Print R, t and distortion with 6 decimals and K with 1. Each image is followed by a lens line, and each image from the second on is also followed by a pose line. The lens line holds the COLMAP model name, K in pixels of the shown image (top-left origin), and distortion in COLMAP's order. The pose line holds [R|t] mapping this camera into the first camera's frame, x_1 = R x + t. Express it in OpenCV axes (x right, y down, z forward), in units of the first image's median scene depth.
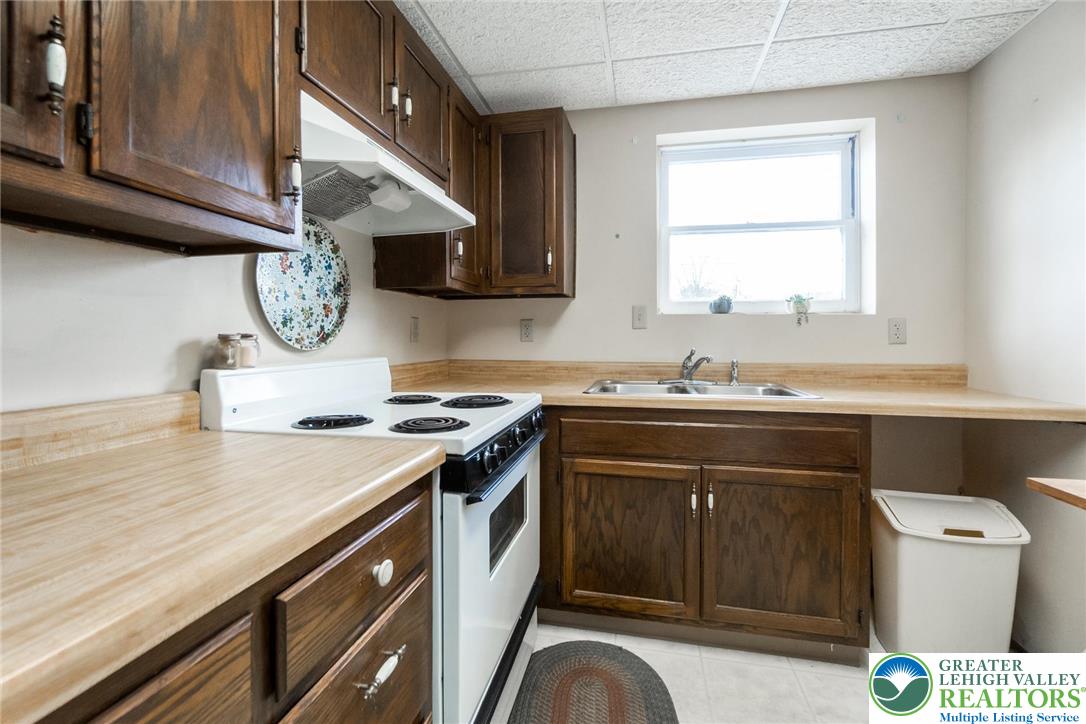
lens RADIAL K [[487.2, 0, 541.8], [0, 487.2, 342.5], [0, 0, 1]] dist [-0.004181, -0.000259]
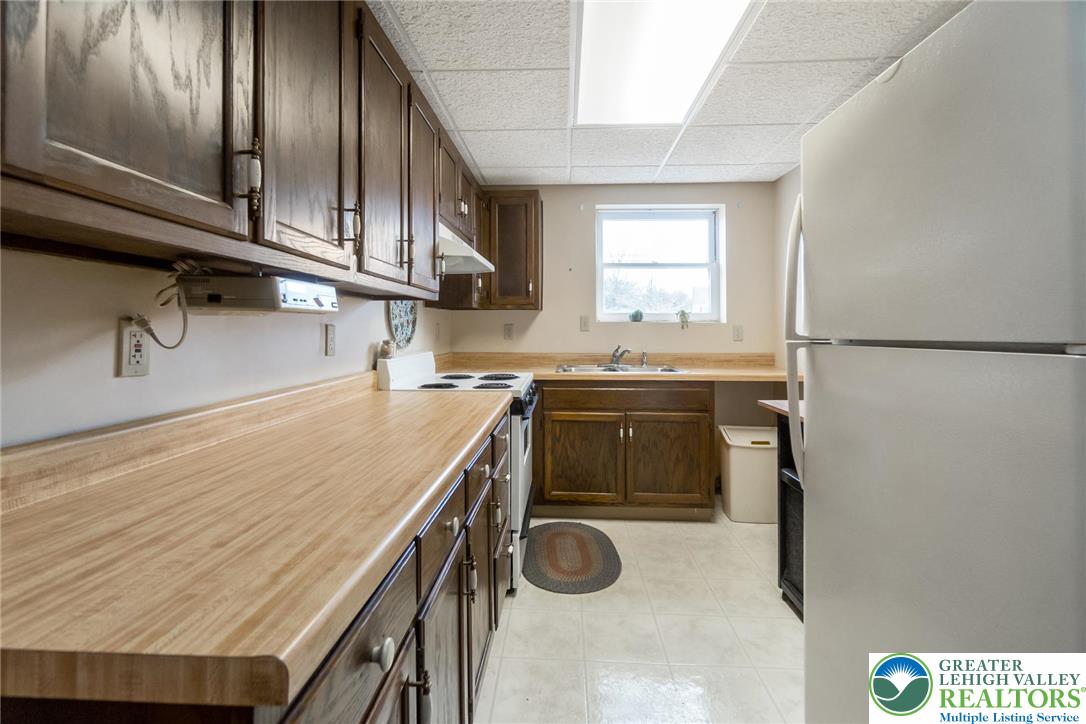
lens RADIAL K [[487.2, 0, 541.3], [0, 487.2, 327.2], [0, 0, 1]] dist [-0.004181, -0.000259]
pose [[0.987610, -0.000058, 0.156929, -0.227530], [0.002079, 0.999917, -0.012718, -0.028162], [-0.156915, 0.012887, 0.987528, -0.634248]]
